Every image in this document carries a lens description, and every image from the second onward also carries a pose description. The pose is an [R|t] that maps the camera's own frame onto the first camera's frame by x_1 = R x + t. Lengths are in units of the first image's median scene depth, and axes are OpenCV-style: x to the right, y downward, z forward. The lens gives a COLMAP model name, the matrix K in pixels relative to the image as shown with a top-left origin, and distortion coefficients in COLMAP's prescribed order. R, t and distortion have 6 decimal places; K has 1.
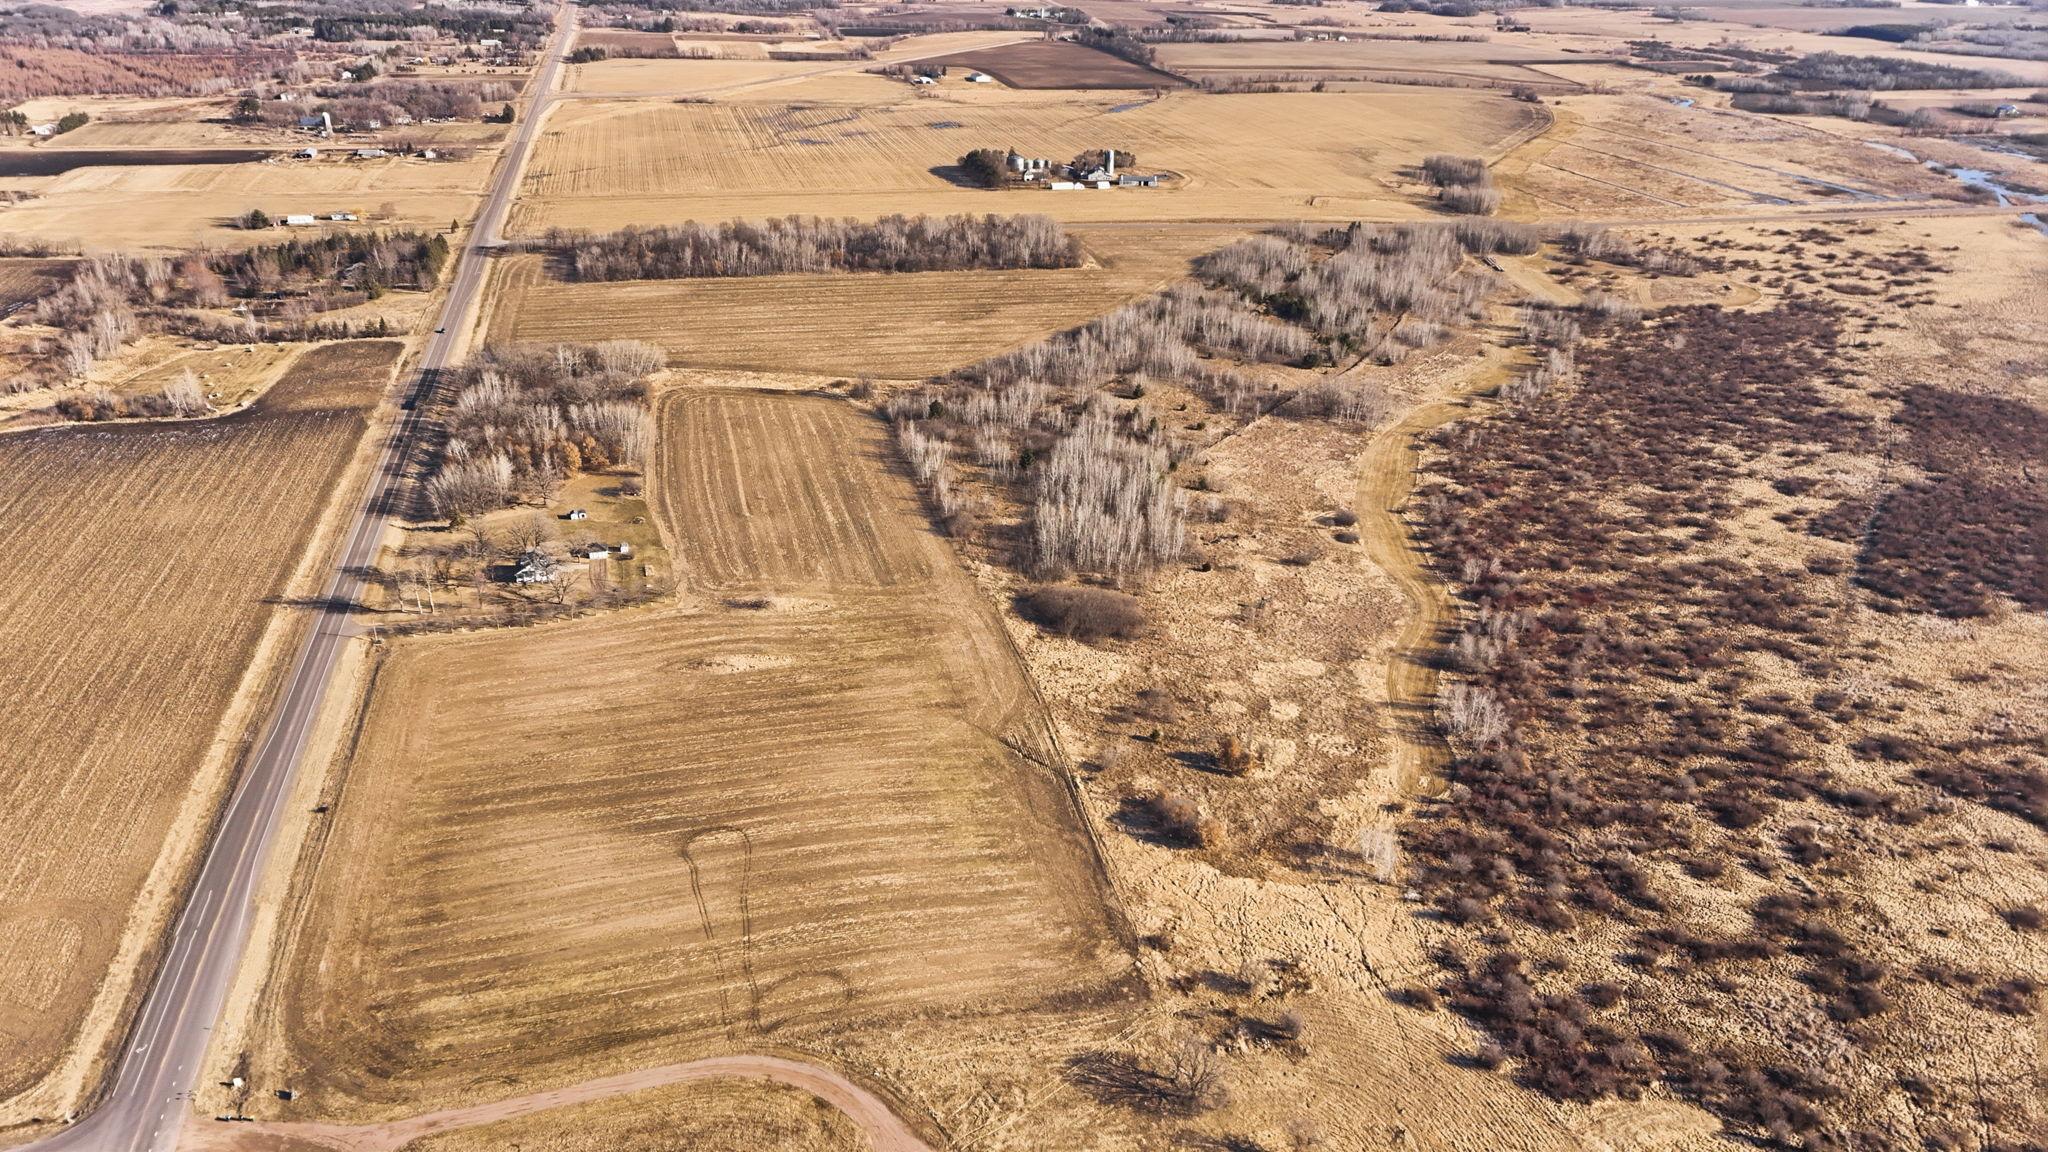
lens RADIAL K [[1498.8, 0, 1017.3], [0, 1498.8, 563.4], [0, 0, 1]] dist [0.075295, -0.066779]
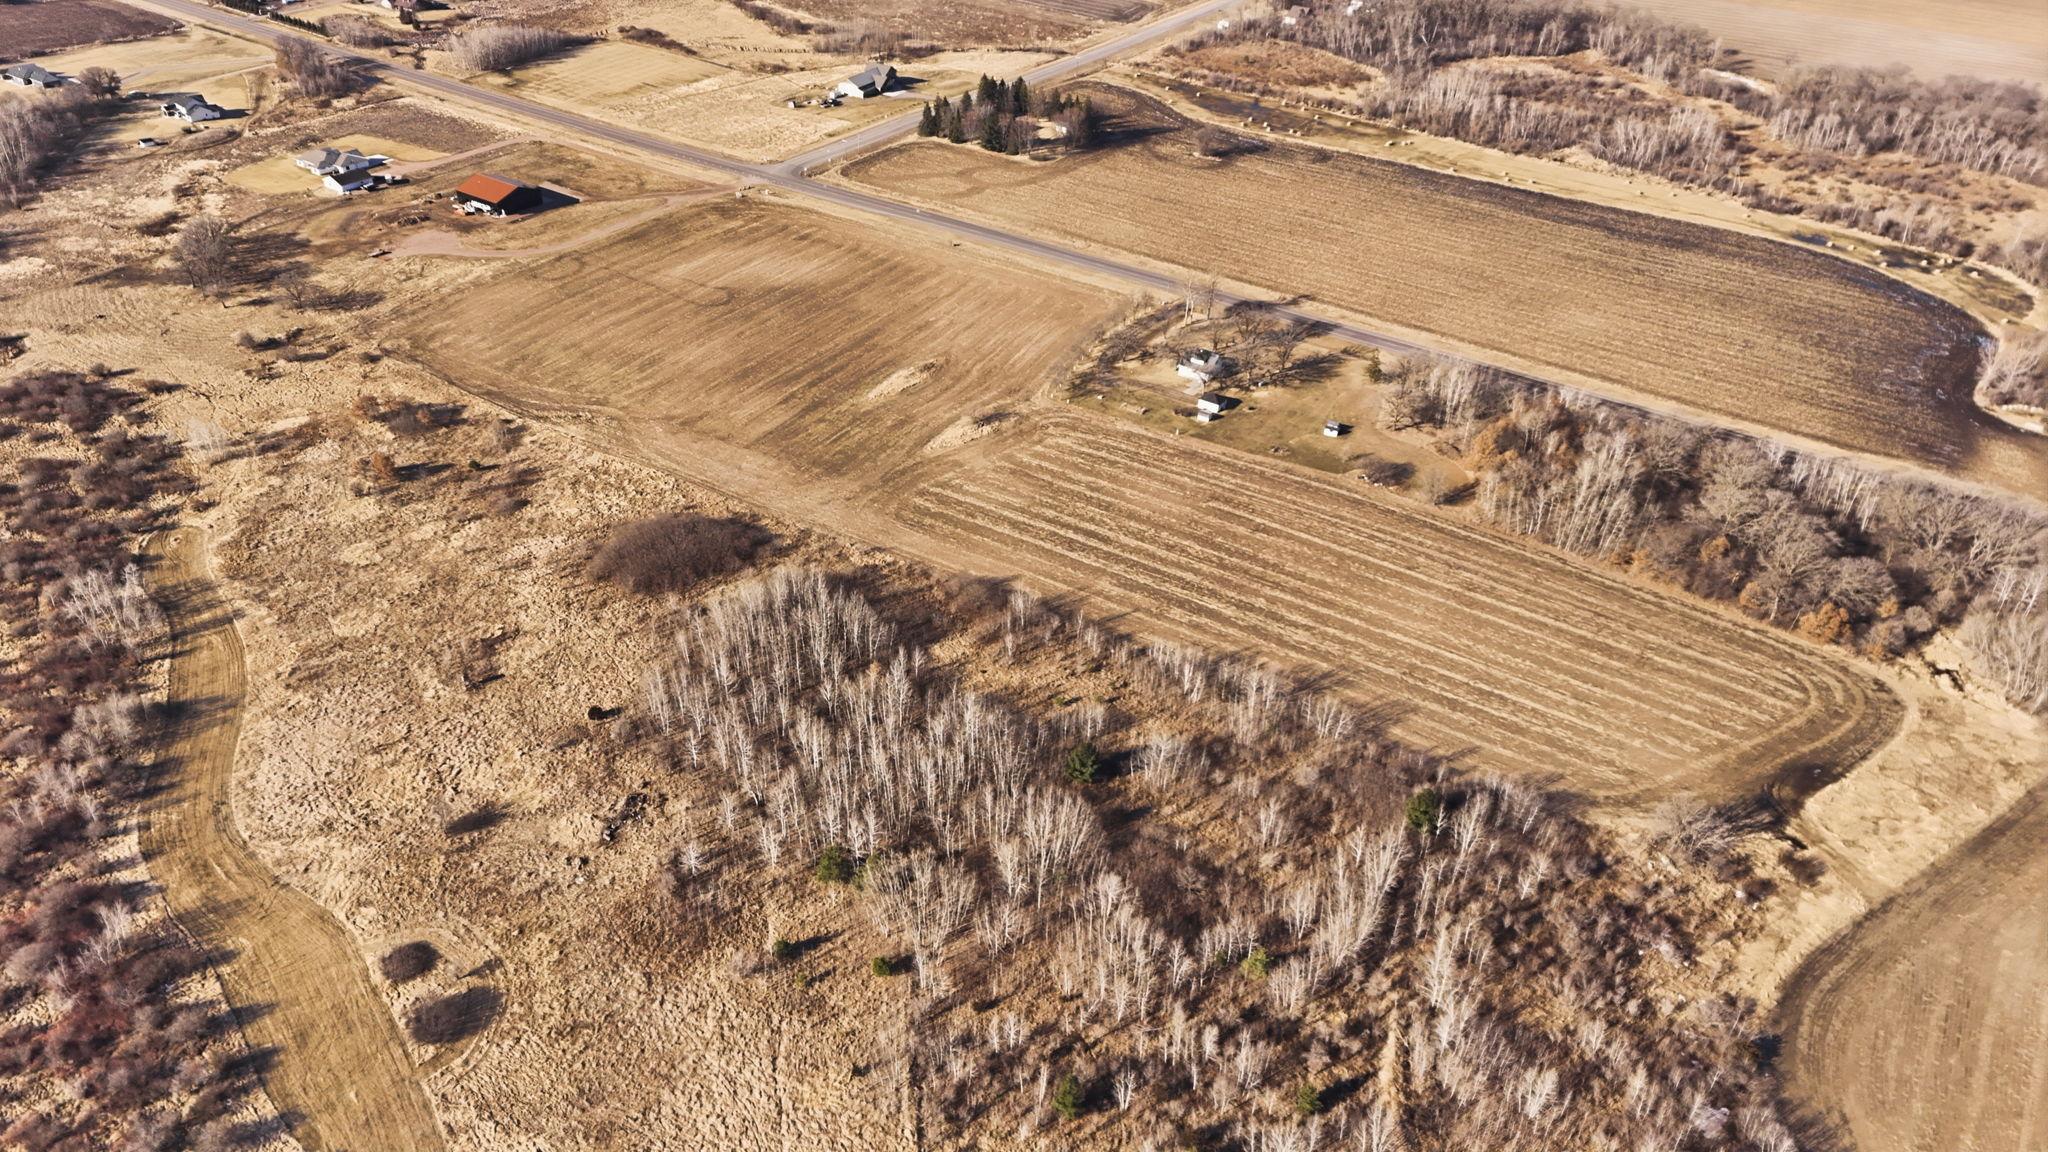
lens RADIAL K [[1498.8, 0, 1017.3], [0, 1498.8, 563.4], [0, 0, 1]] dist [0.075295, -0.066779]
pose [[-0.742984, 0.313179, -0.591518, 0.366397], [-0.320452, 0.609446, 0.725180, -0.569704], [0.587609, 0.728351, -0.352450, 1.362636]]
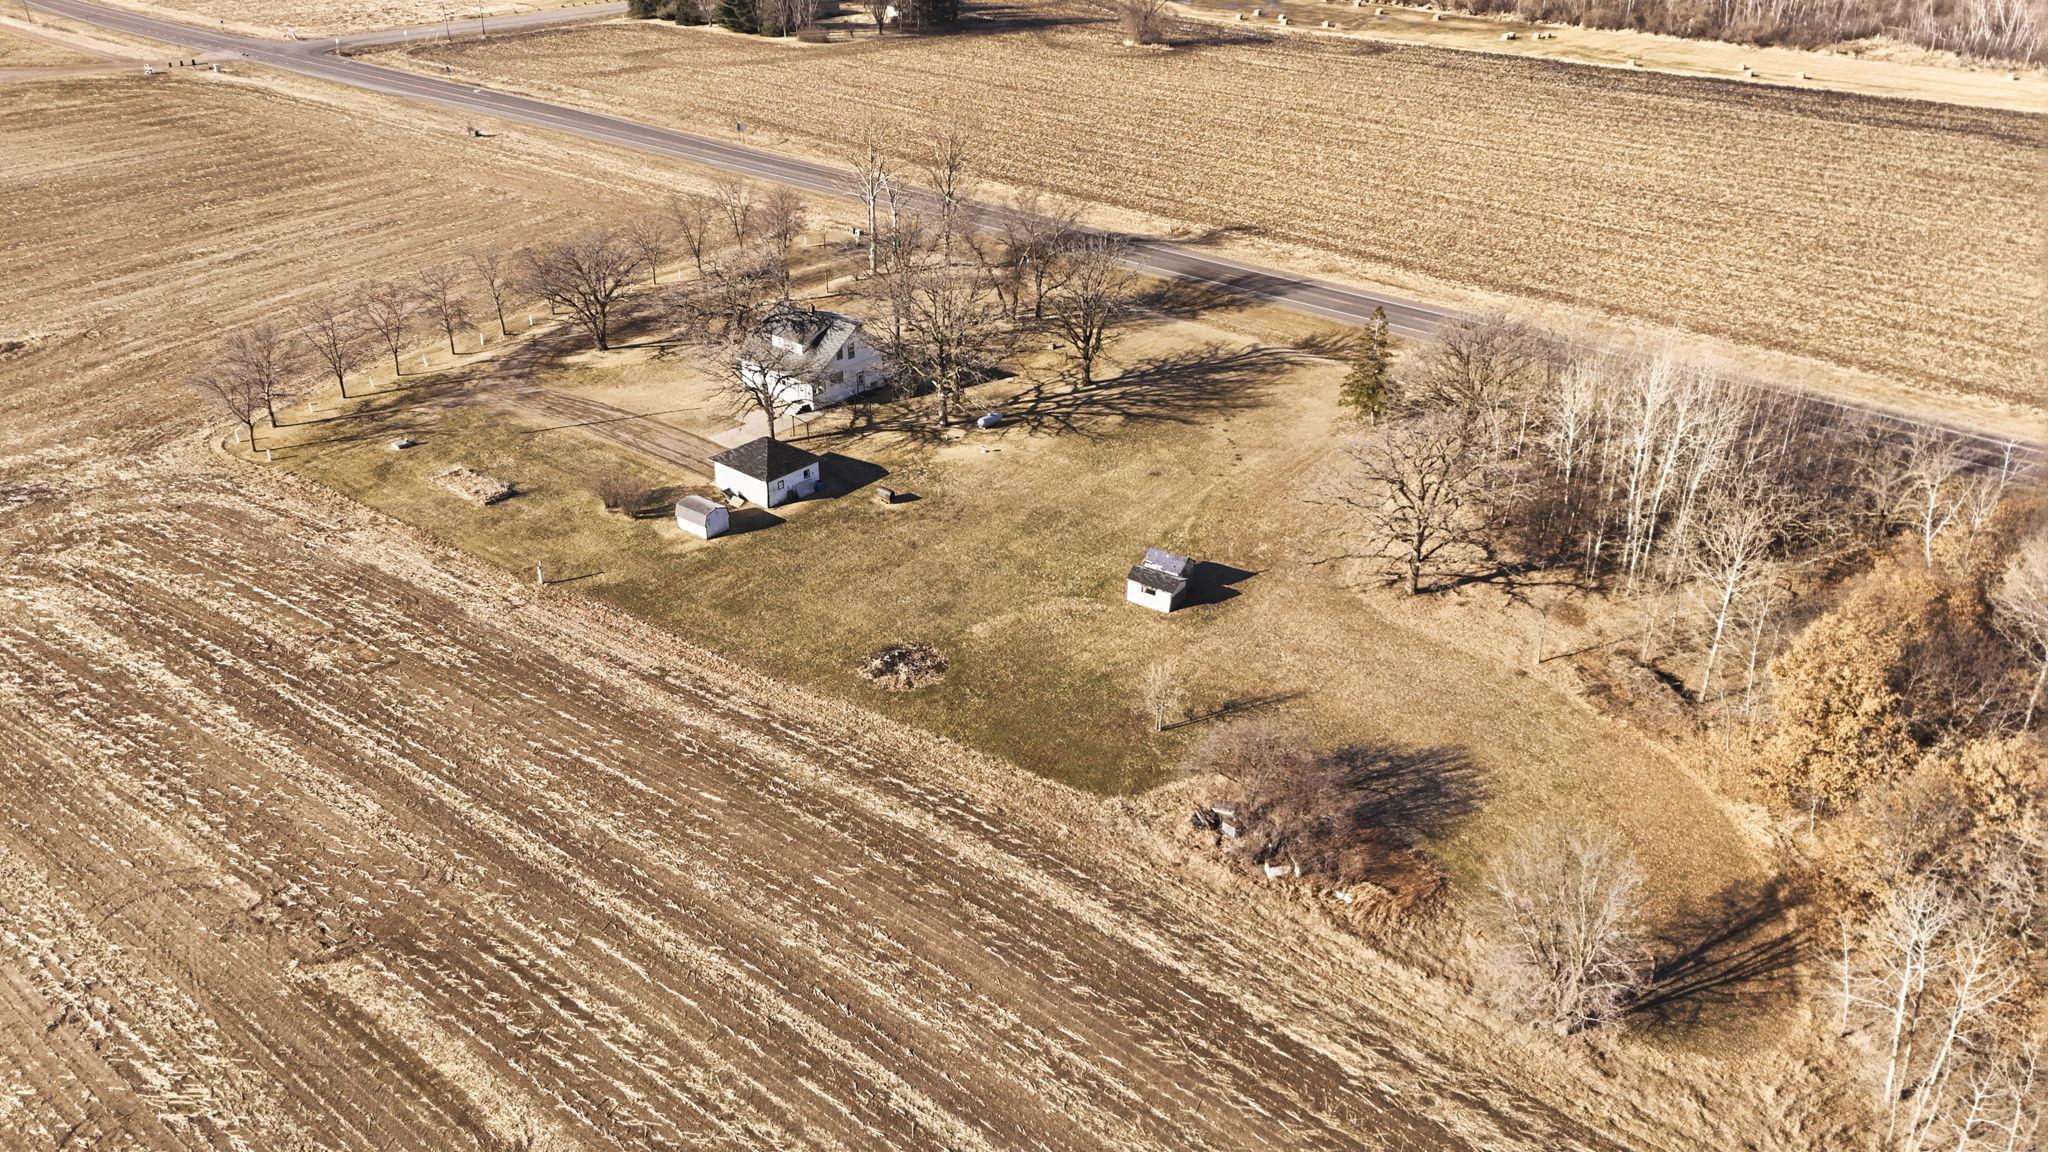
lens RADIAL K [[1498.8, 0, 1017.3], [0, 1498.8, 563.4], [0, 0, 1]] dist [0.075295, -0.066779]
pose [[-0.807163, 0.244224, -0.537441, -0.182642], [-0.268373, 0.659080, 0.702559, -0.188745], [0.525798, 0.711314, -0.466443, 1.193208]]
